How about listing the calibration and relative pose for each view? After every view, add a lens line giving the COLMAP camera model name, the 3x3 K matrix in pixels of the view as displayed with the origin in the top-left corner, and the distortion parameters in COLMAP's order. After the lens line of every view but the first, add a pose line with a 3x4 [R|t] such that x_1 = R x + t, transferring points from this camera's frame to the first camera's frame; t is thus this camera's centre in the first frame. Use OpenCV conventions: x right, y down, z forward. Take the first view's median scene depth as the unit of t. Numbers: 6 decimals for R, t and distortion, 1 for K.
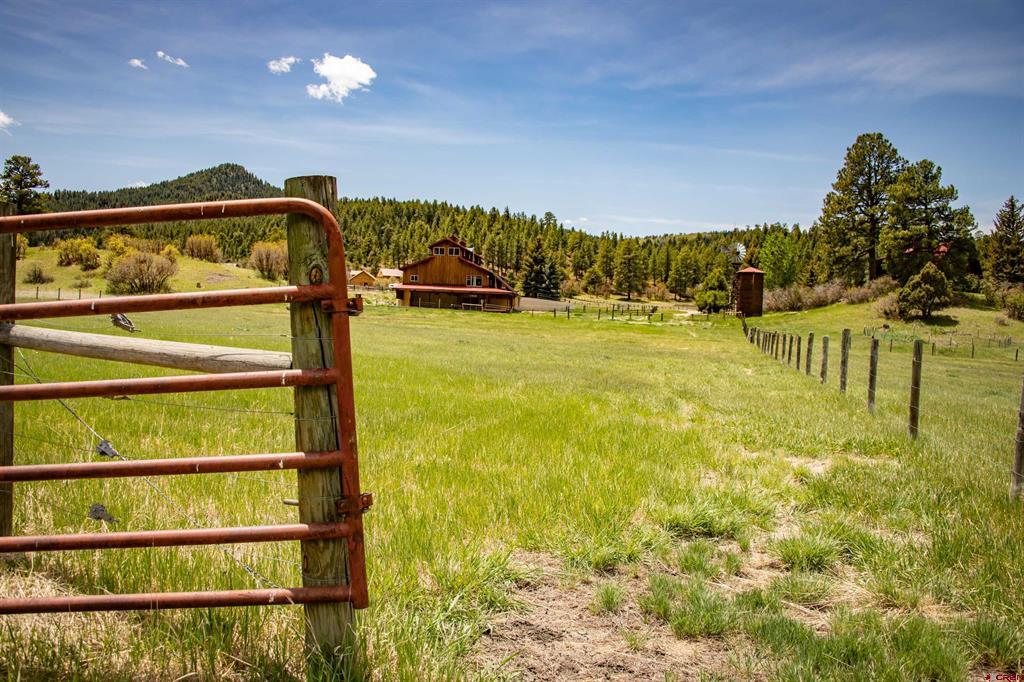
lens RADIAL K [[819.3, 0, 508.7], [0, 819.3, 338.4], [0, 0, 1]] dist [-0.046069, 0.001974]
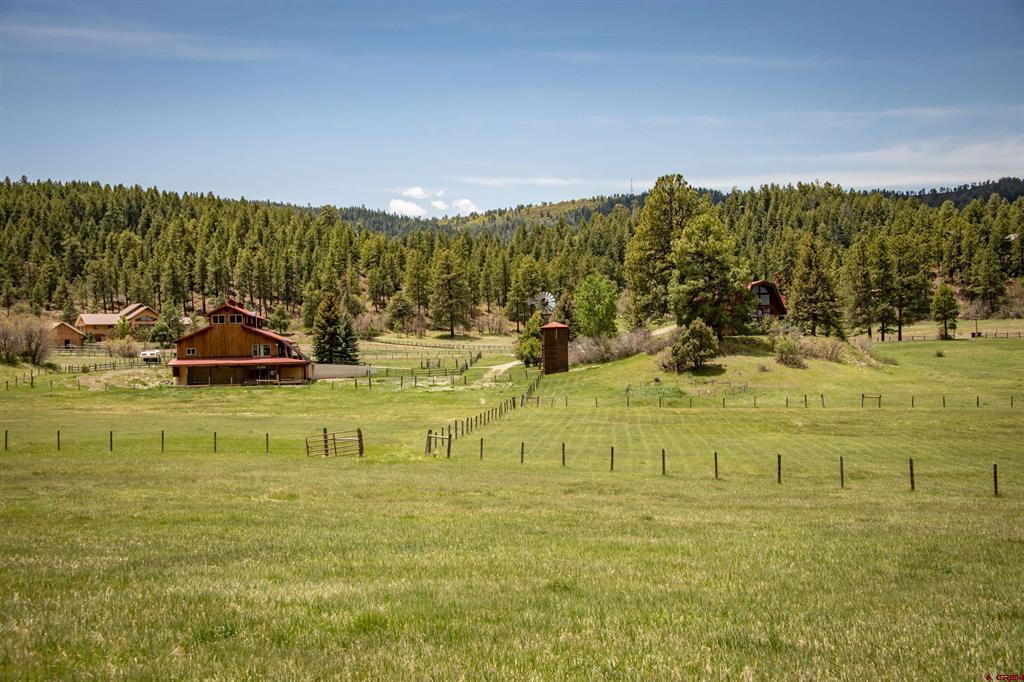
lens RADIAL K [[1474.9, 0, 517.7], [0, 1474.9, 339.8], [0, 0, 1]] dist [0.227768, 0.000000]
pose [[0.982683, -0.064880, 0.173566, -0.038895], [0.070146, 0.997239, -0.024375, -0.018508], [-0.171506, 0.036128, 0.984520, -0.526380]]
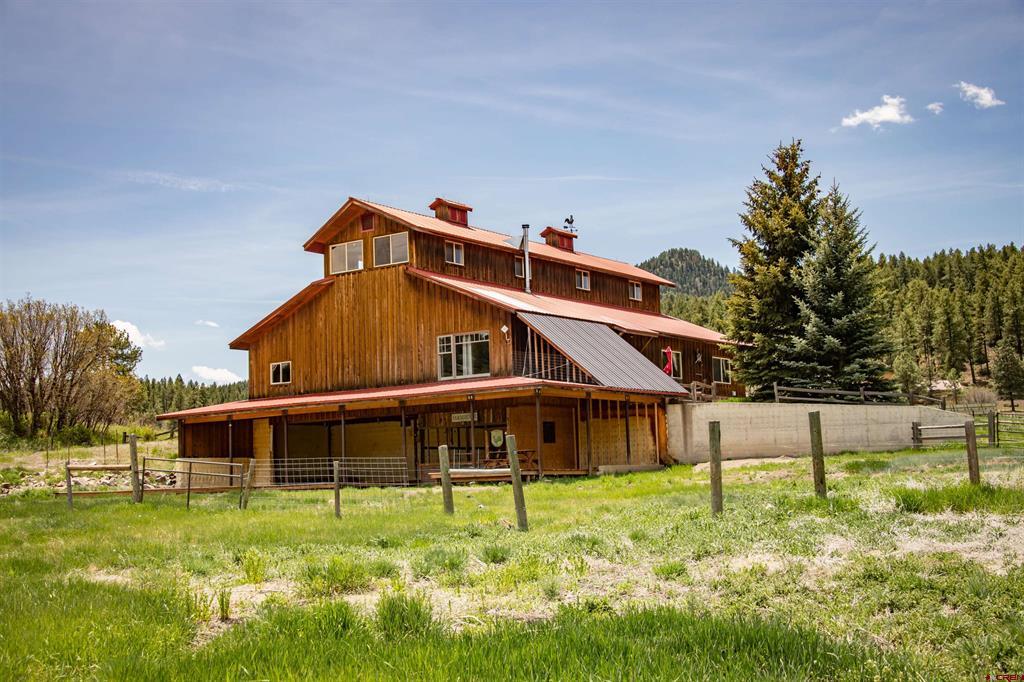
lens RADIAL K [[1251.9, 0, 508.5], [0, 1251.9, 342.0], [0, 0, 1]] dist [0.041896, 0.000000]
pose [[0.858705, -0.124071, -0.497225, 0.125865], [0.055136, 0.986986, -0.151061, -0.014023], [0.509496, 0.102302, 0.854370, 0.562980]]
